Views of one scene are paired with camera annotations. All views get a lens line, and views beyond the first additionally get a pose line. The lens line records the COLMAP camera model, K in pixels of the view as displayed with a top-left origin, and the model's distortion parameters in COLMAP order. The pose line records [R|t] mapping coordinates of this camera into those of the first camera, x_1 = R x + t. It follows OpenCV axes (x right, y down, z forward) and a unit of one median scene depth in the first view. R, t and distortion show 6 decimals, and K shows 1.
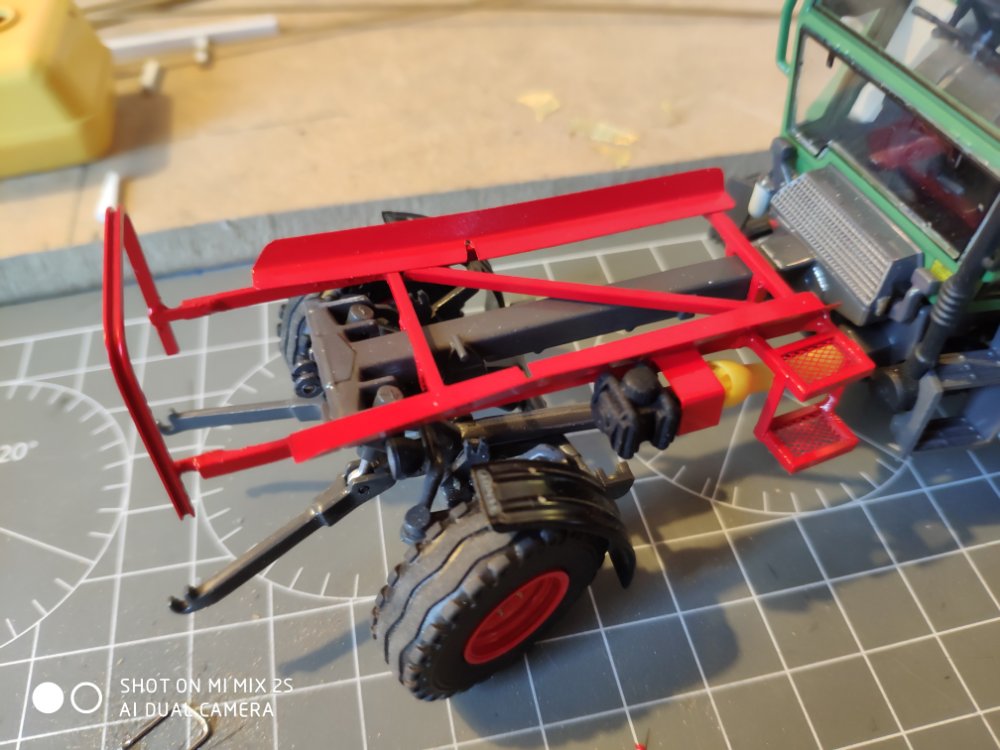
lens RADIAL K [[820.4, 0, 498.1], [0, 820.4, 339.8], [0, 0, 1]] dist [-0.059506, -0.007059]
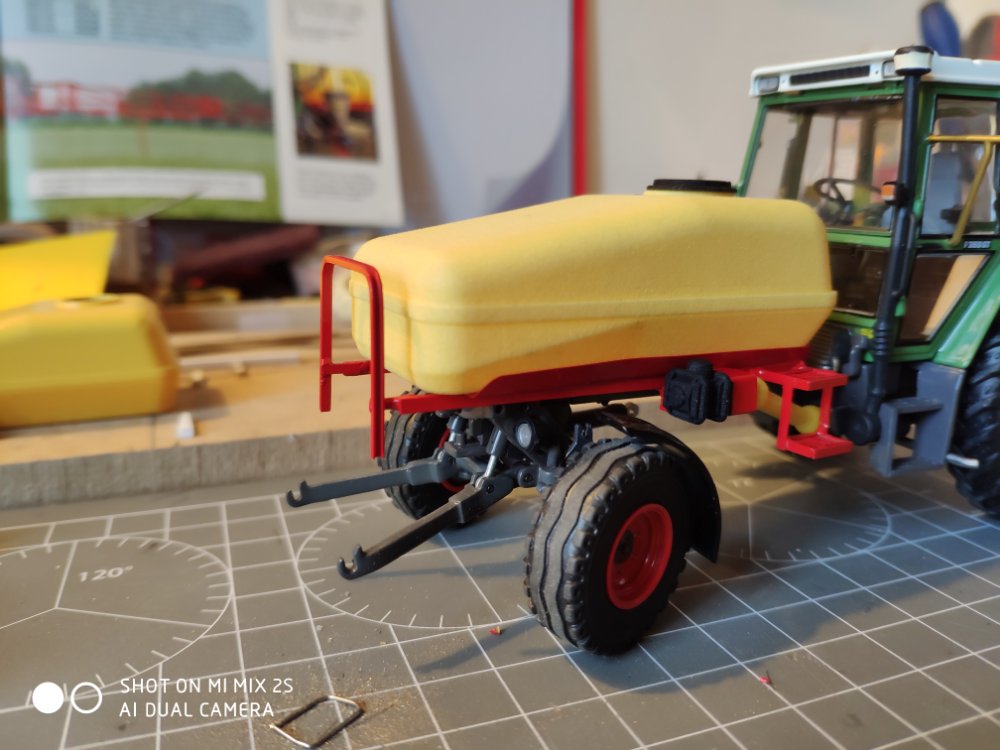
lens RADIAL K [[809.7, 0, 500.0], [0, 809.7, 375.0], [0, 0, 1]] dist [-0.042579, 0.000022]
pose [[0.987691, -0.007717, 0.156228, -0.325766], [0.092490, 0.834287, -0.543518, 0.669757], [-0.126145, 0.551277, 0.824731, -0.085134]]
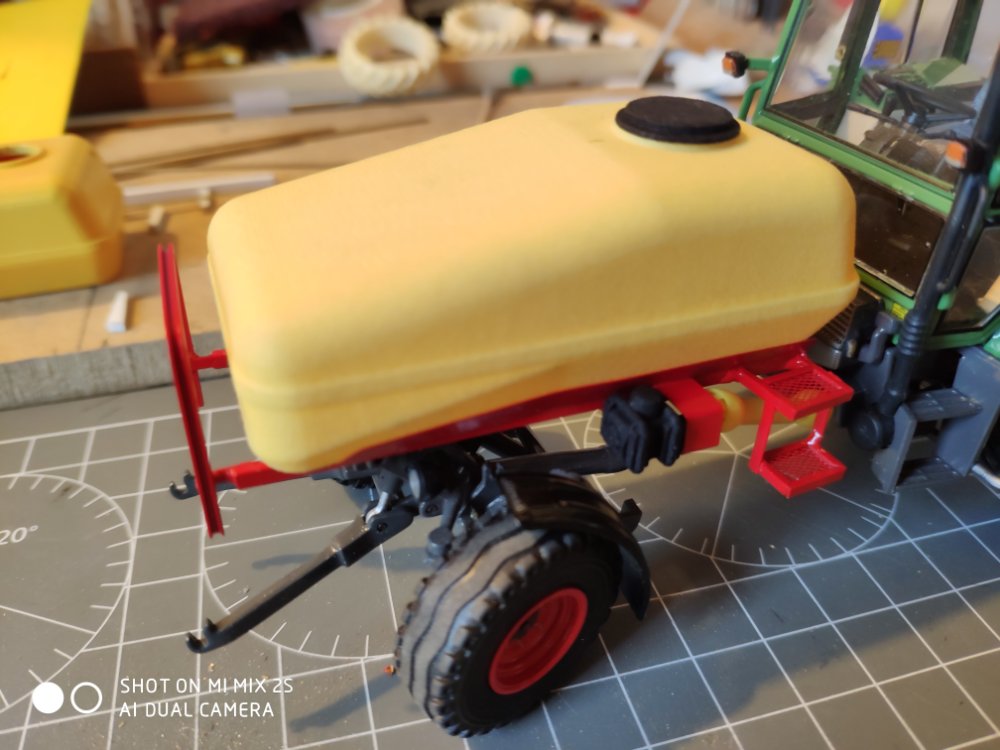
lens RADIAL K [[812.7, 0, 496.1], [0, 812.7, 355.1], [0, 0, 1]] dist [-0.061990, 0.005009]
pose [[0.998470, -0.012717, 0.053809, -0.071016], [0.024742, 0.973081, -0.229130, 0.201403], [-0.049447, 0.230111, 0.971907, -0.044202]]
